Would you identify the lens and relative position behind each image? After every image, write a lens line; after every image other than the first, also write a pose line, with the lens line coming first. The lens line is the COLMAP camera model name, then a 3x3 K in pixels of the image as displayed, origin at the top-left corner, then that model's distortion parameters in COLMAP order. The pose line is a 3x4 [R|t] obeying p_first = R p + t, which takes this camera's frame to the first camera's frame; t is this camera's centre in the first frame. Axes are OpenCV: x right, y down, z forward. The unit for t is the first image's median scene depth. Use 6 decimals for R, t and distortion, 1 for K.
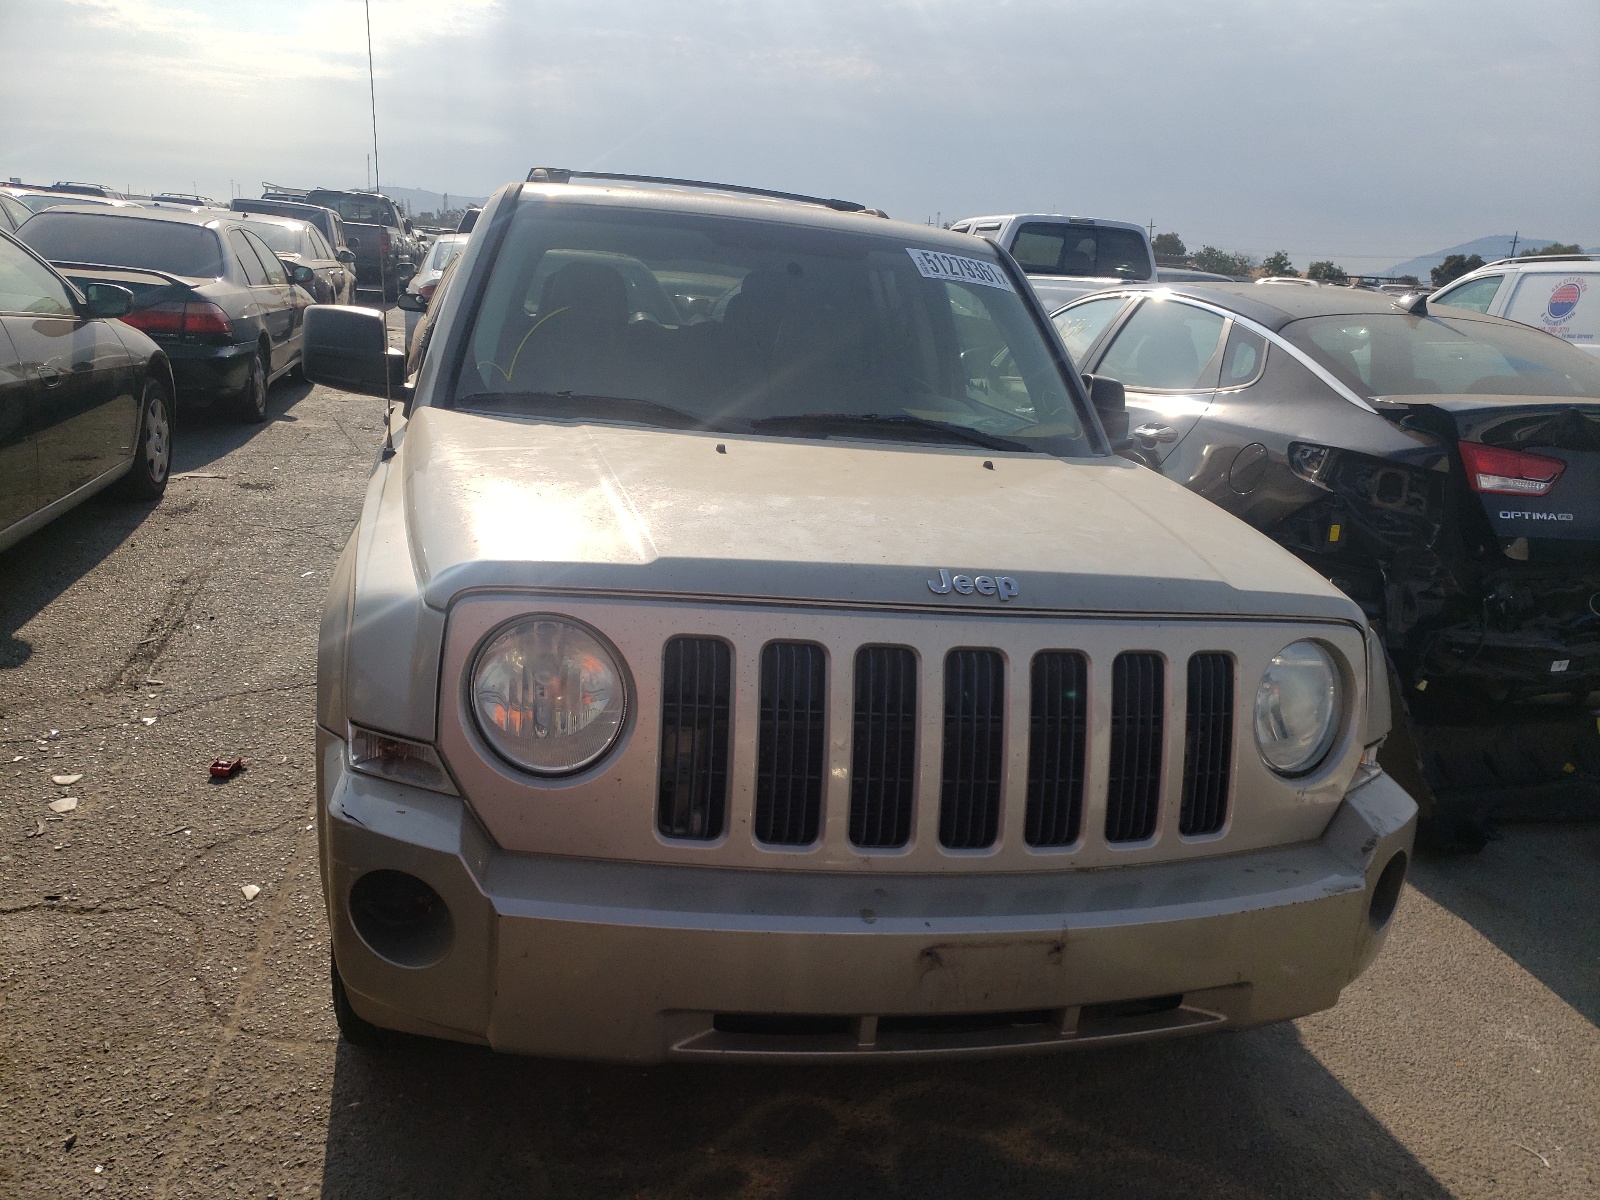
lens RADIAL K [[1218.6, 0, 804.0], [0, 1218.6, 600.1], [0, 0, 1]] dist [0.019712, -0.000275]
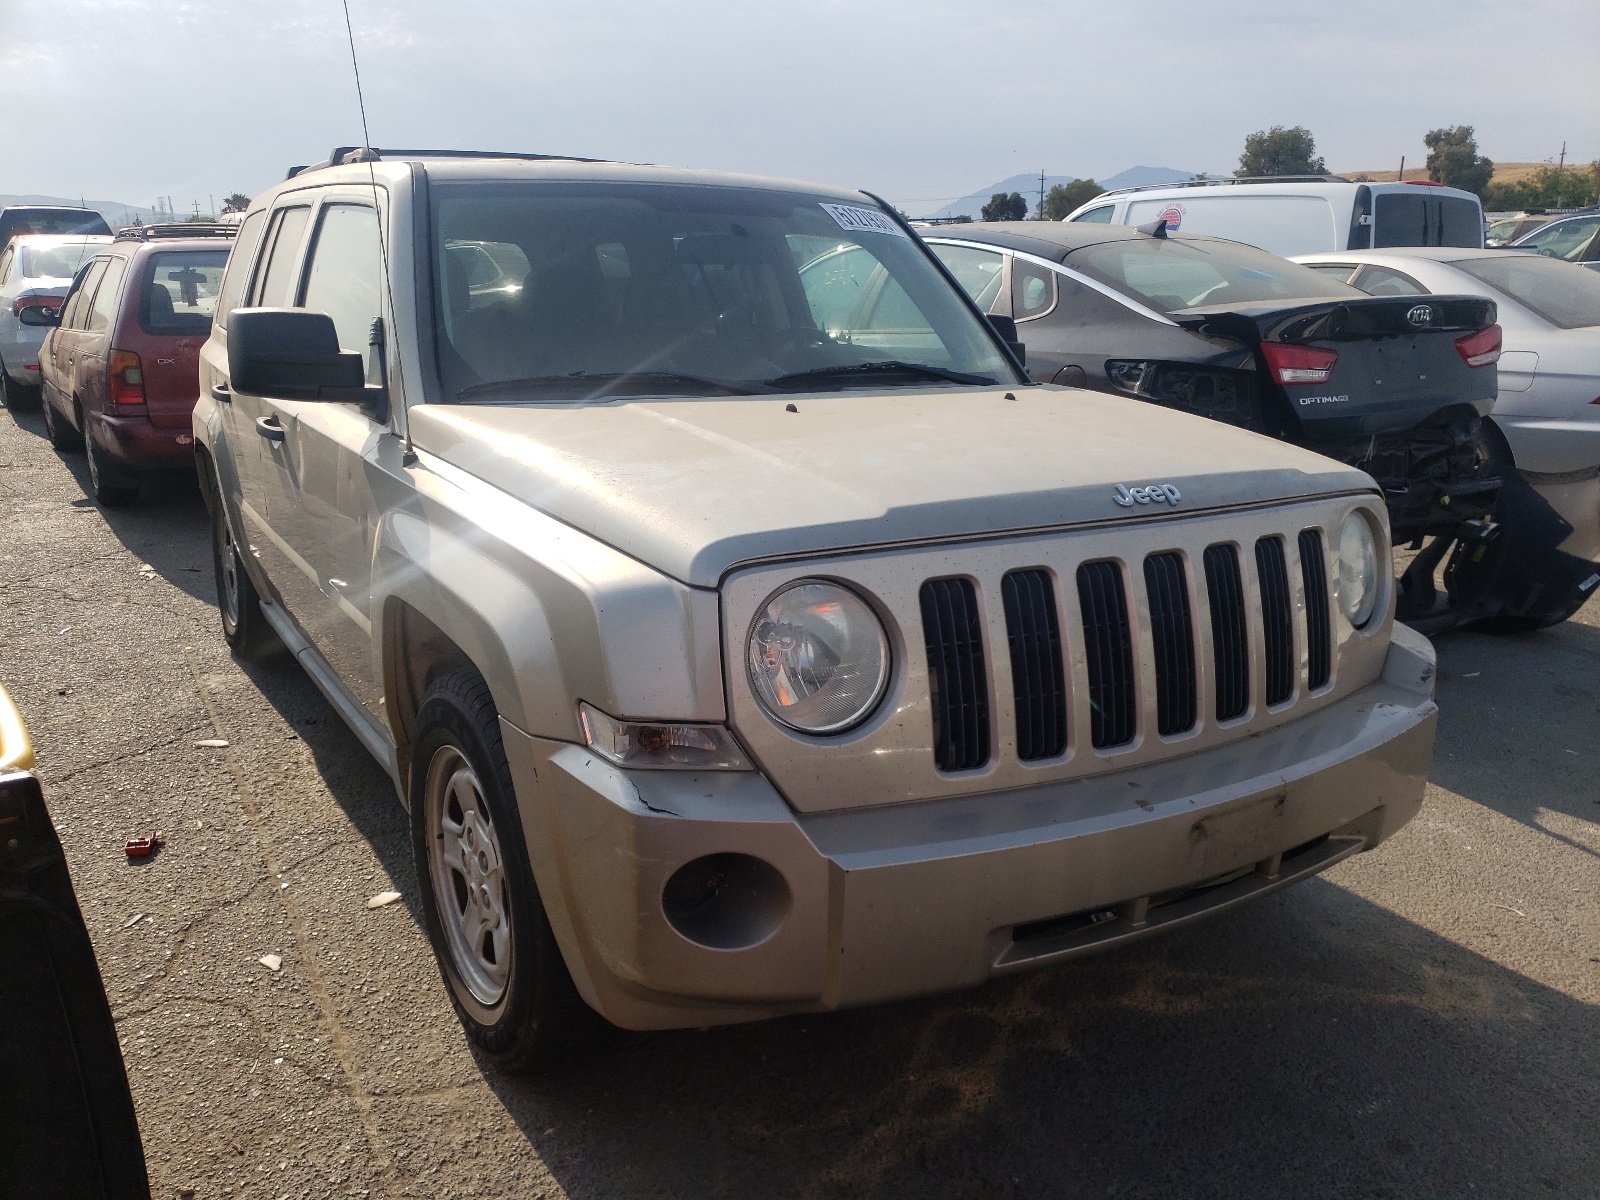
lens RADIAL K [[1218.6, 0, 802.2], [0, 1218.6, 605.1], [0, 0, 1]] dist [0.019712, -0.000275]
pose [[0.949181, -0.156915, 0.272826, -0.343080], [0.148975, 0.987590, 0.049717, -0.011354], [-0.277241, -0.006546, 0.960778, 0.025933]]
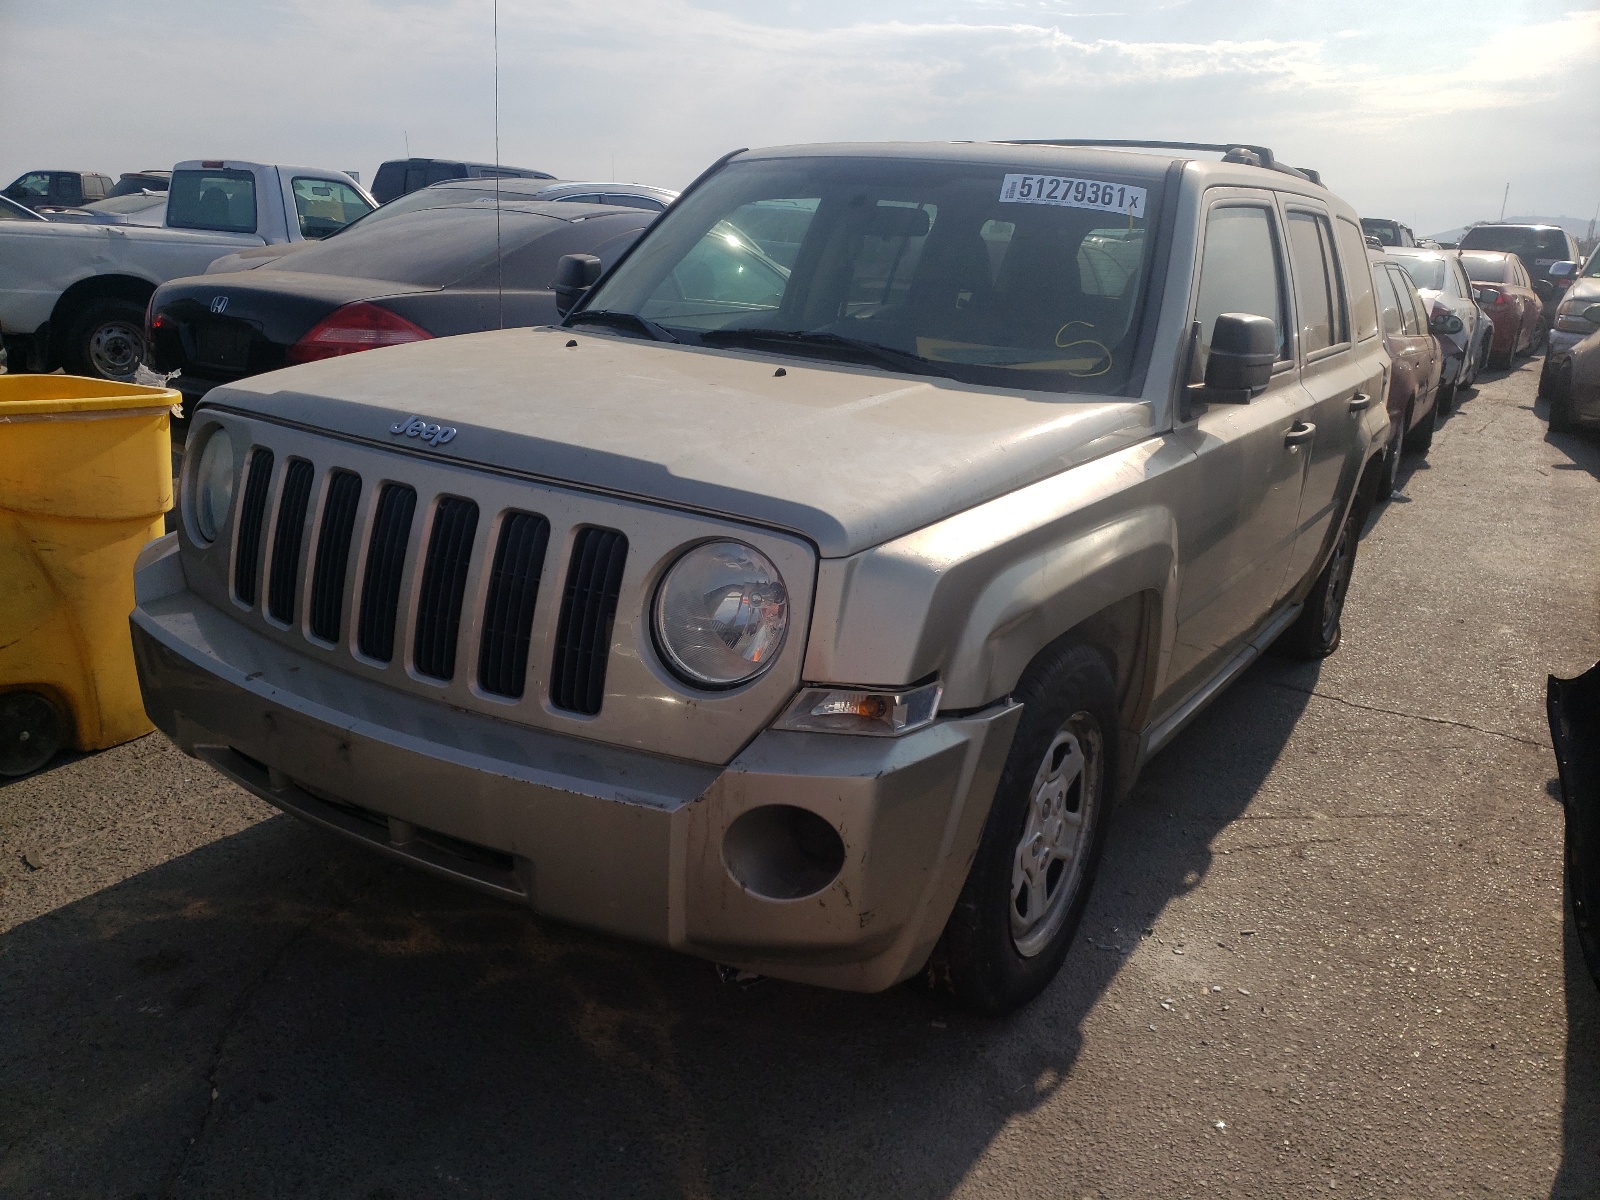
lens RADIAL K [[1218.6, 0, 800.0], [0, 1218.6, 597.8], [0, 0, 1]] dist [0.019712, -0.000275]
pose [[0.712213, 0.160802, -0.683298, 0.862557], [-0.177435, 0.983038, 0.046396, 0.018470], [0.679168, 0.088197, 0.728664, 0.315475]]
